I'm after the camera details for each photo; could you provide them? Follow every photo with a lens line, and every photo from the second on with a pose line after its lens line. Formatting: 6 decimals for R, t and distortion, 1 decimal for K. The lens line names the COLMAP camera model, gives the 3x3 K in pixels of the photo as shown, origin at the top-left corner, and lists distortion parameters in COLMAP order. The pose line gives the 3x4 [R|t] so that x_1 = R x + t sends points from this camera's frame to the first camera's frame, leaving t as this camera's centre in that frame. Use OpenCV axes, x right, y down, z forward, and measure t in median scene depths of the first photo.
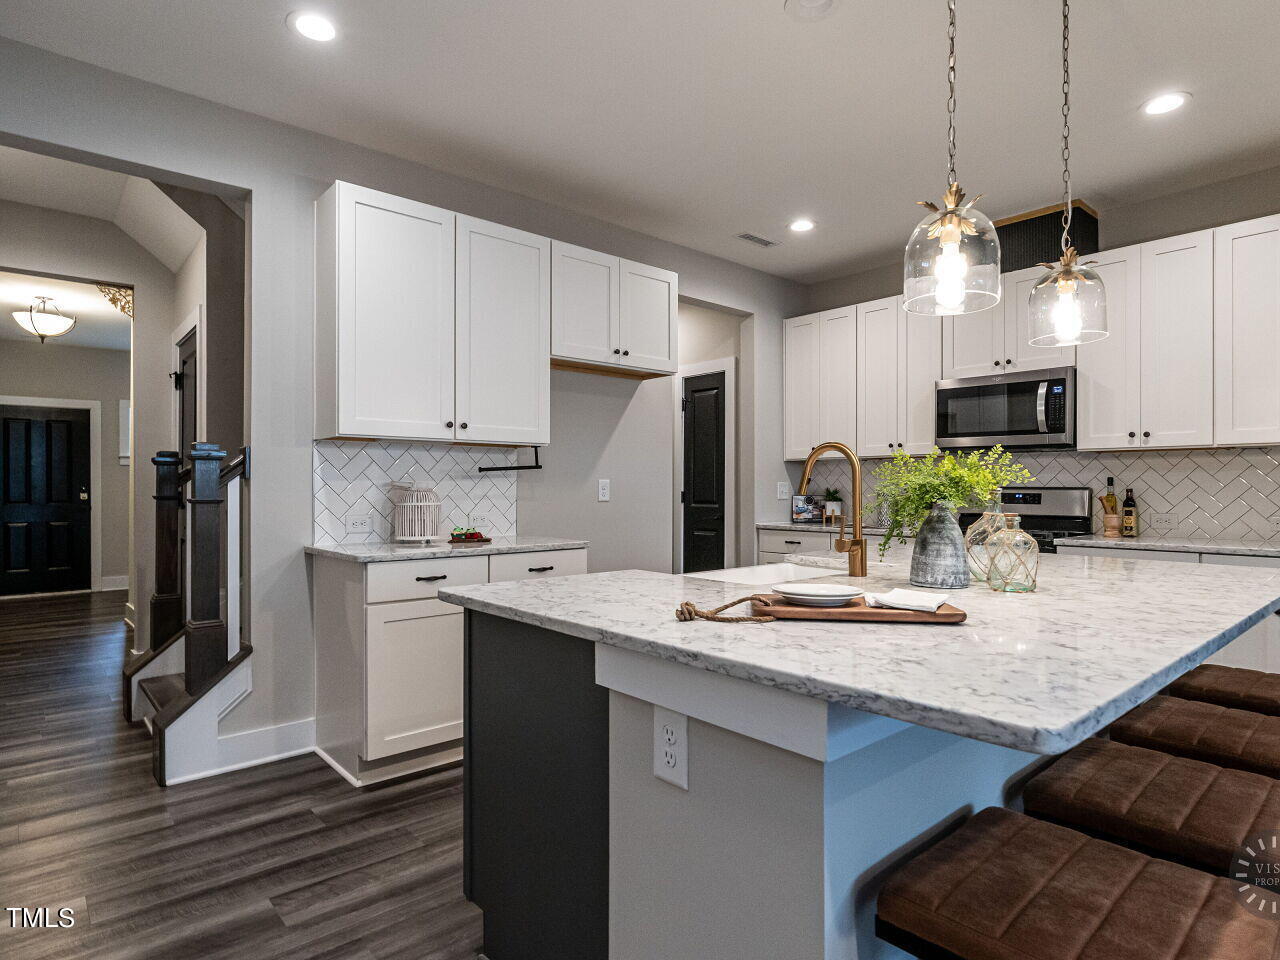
lens RADIAL K [[721.7, 0, 640.8], [0, 721.7, 483.2], [0, 0, 1]] dist [-0.001854, -0.001507]
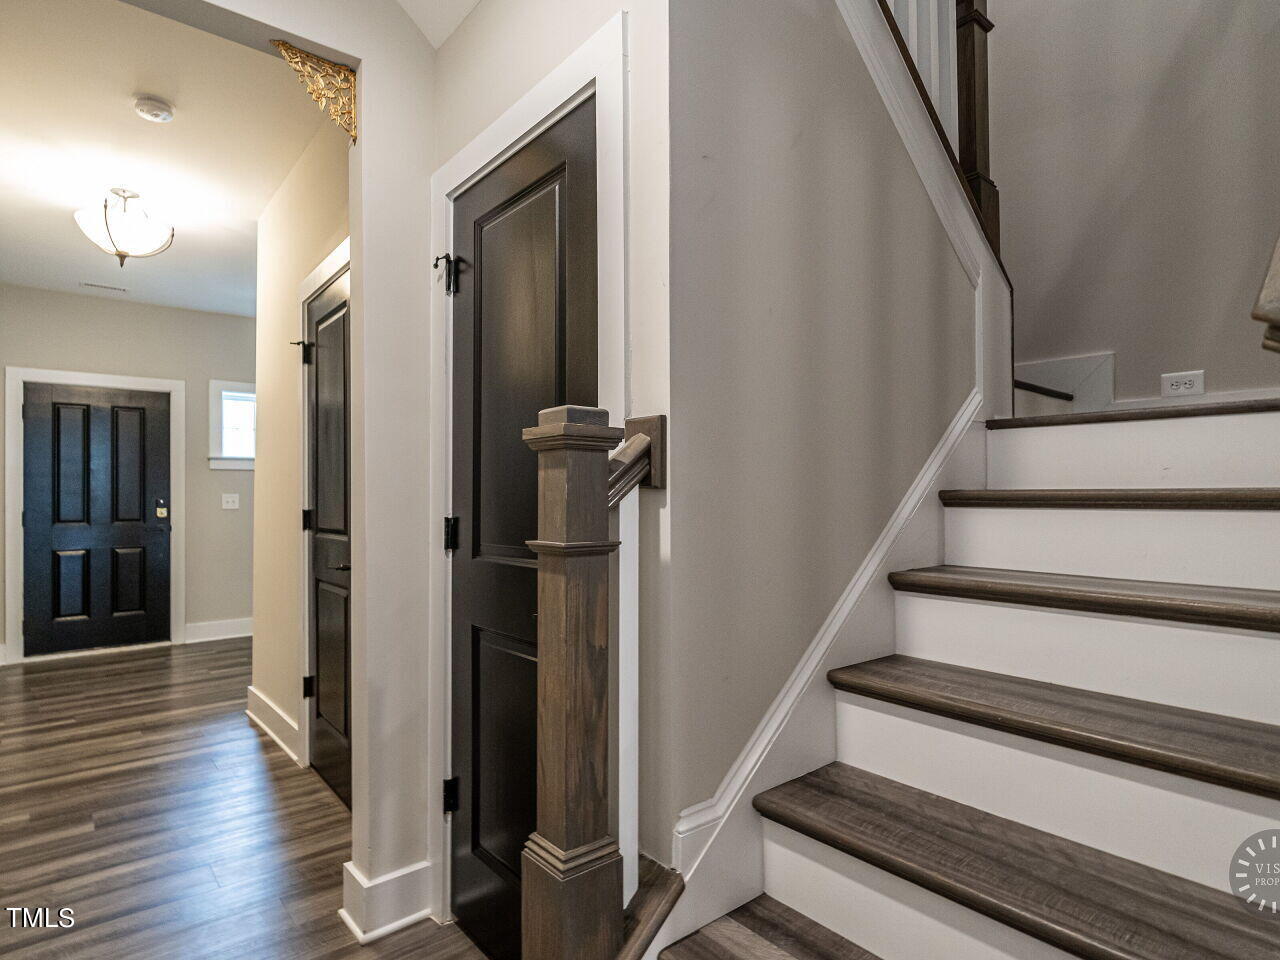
lens RADIAL K [[698.7, 0, 642.8], [0, 698.7, 481.3], [0, 0, 1]] dist [0.001499, 0.001156]
pose [[0.999853, -0.001597, -0.017060, -0.284463], [0.001396, 0.999929, -0.011805, -0.004127], [0.017078, 0.011779, 0.999785, 0.313076]]
